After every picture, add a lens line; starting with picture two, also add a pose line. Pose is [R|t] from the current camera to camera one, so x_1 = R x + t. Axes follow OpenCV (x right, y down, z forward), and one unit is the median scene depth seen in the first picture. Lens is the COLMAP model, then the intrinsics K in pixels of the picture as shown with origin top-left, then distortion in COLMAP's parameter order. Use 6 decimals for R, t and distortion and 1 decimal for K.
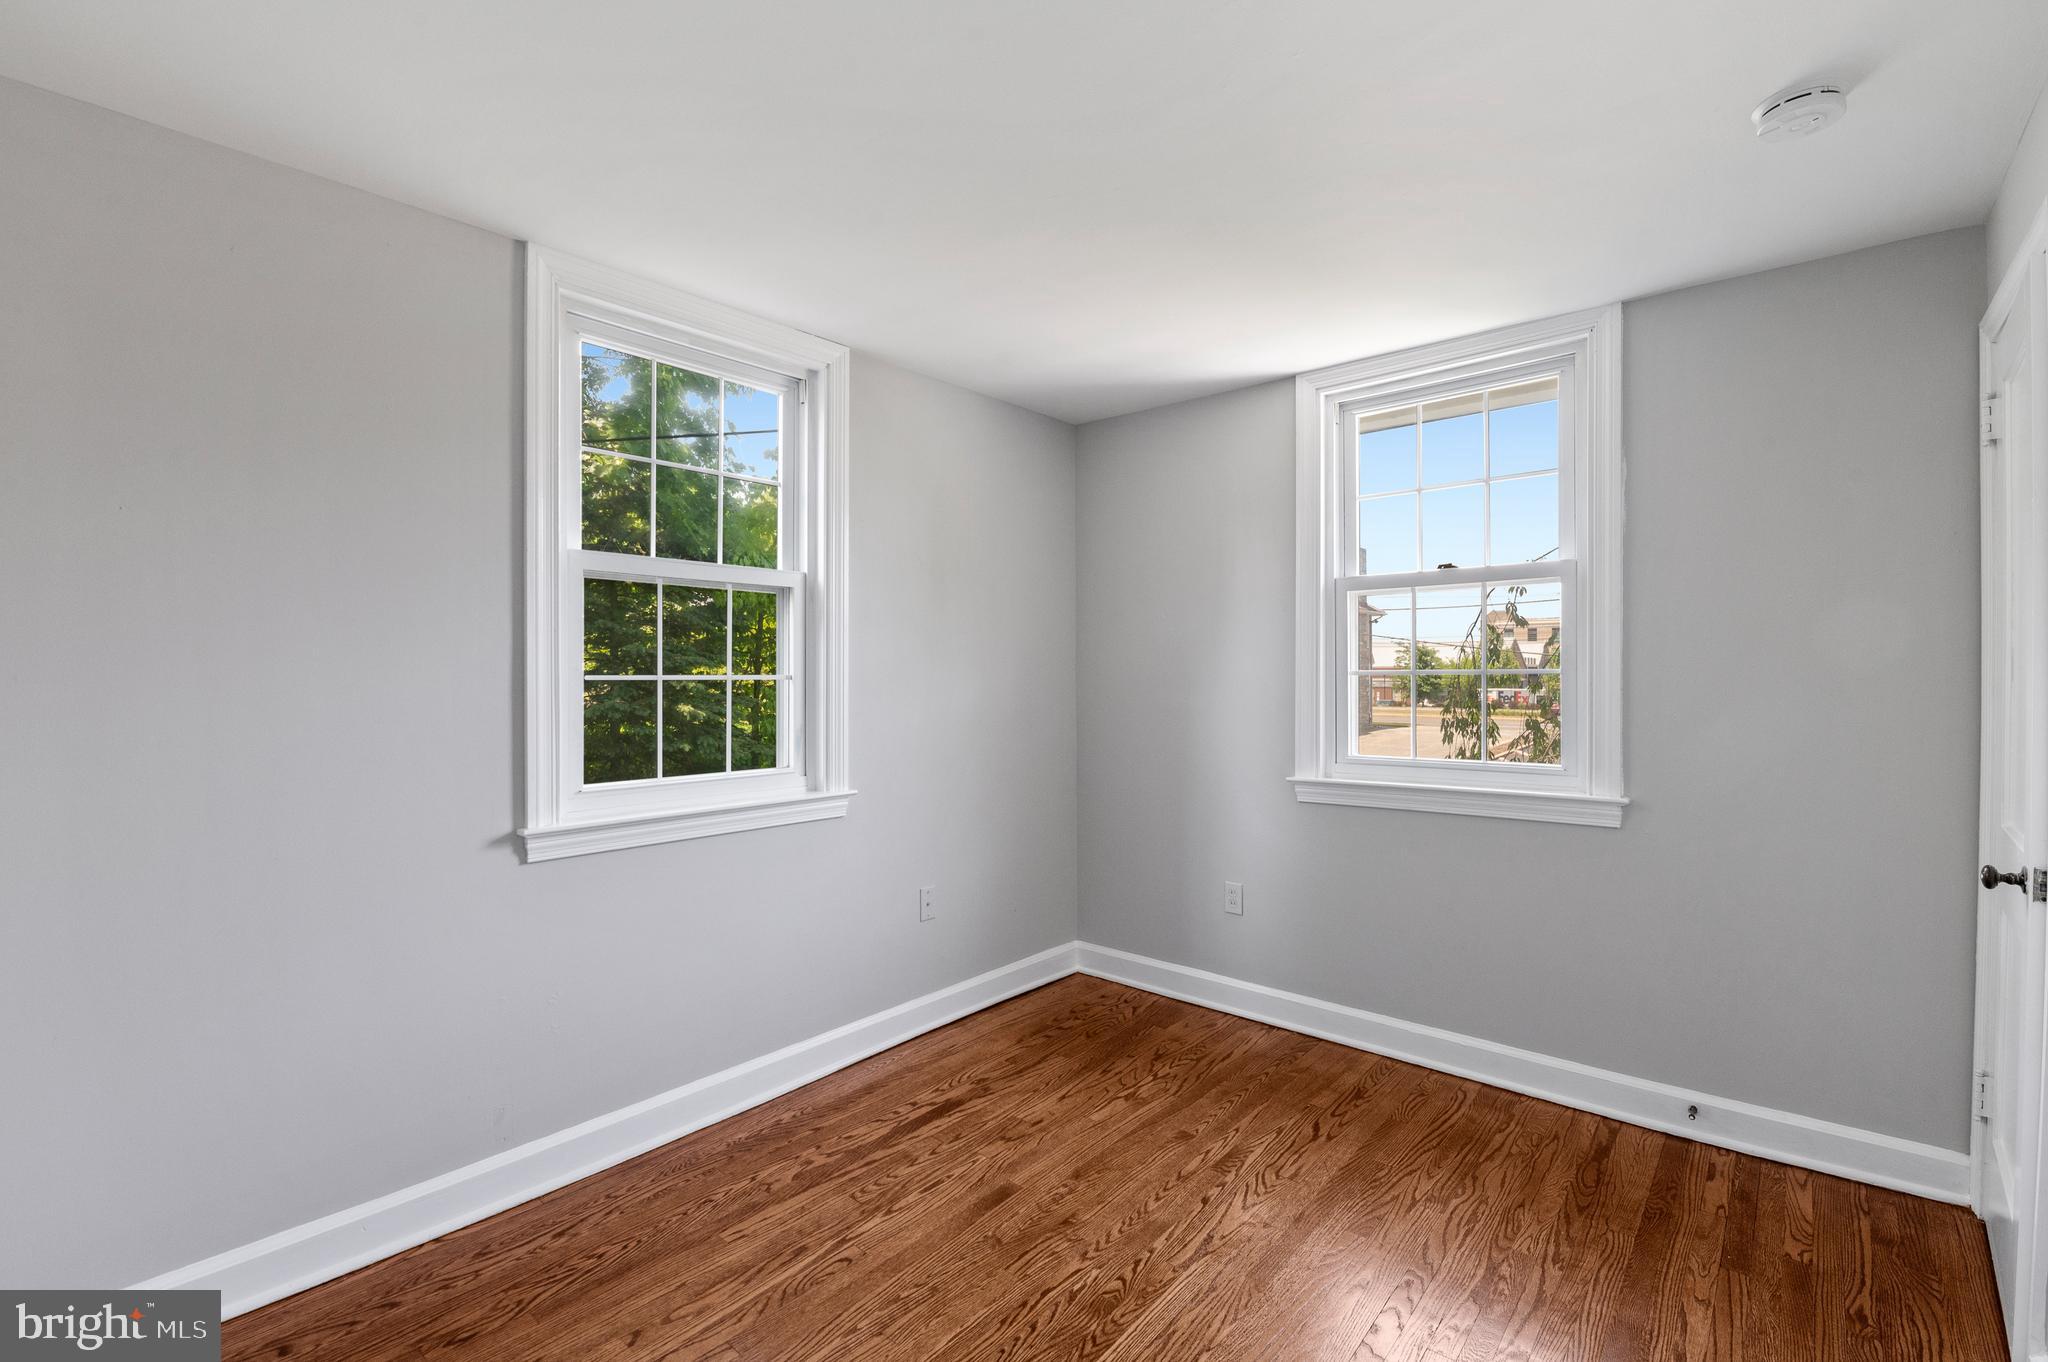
lens RADIAL K [[902.4, 0, 1026.7], [0, 902.4, 676.3], [0, 0, 1]] dist [-0.000371, -0.011372]
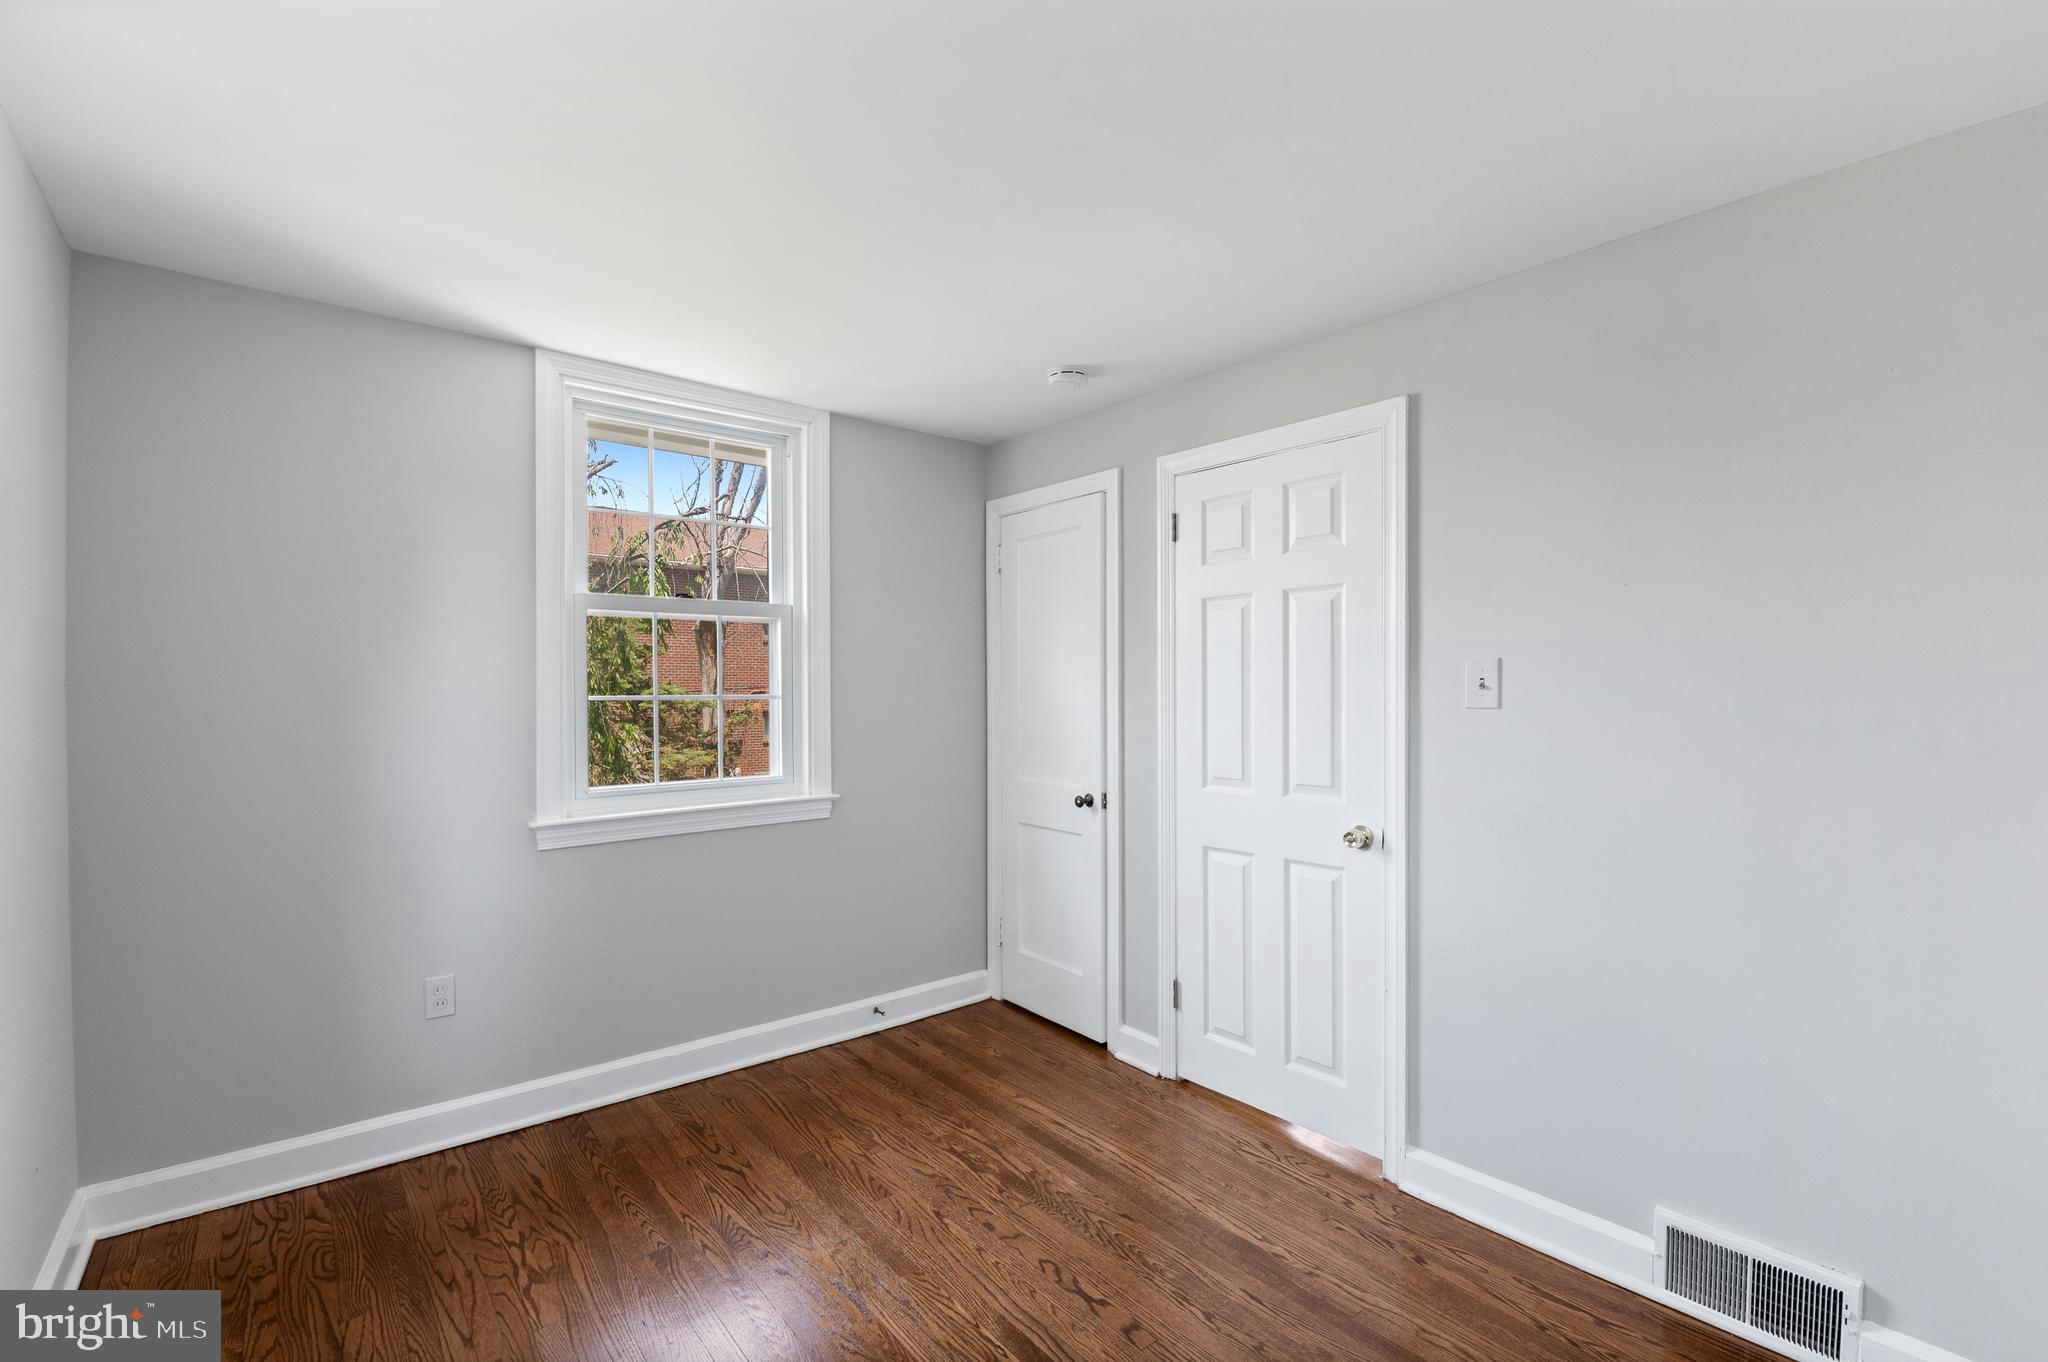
lens RADIAL K [[889.7, 0, 1031.8], [0, 889.7, 696.7], [0, 0, 1]] dist [0.000255, -0.010521]
pose [[0.158738, -0.001121, 0.987320, -0.556675], [0.007266, 0.999974, -0.000033, -0.003282], [-0.987294, 0.007179, 0.158742, 0.507619]]
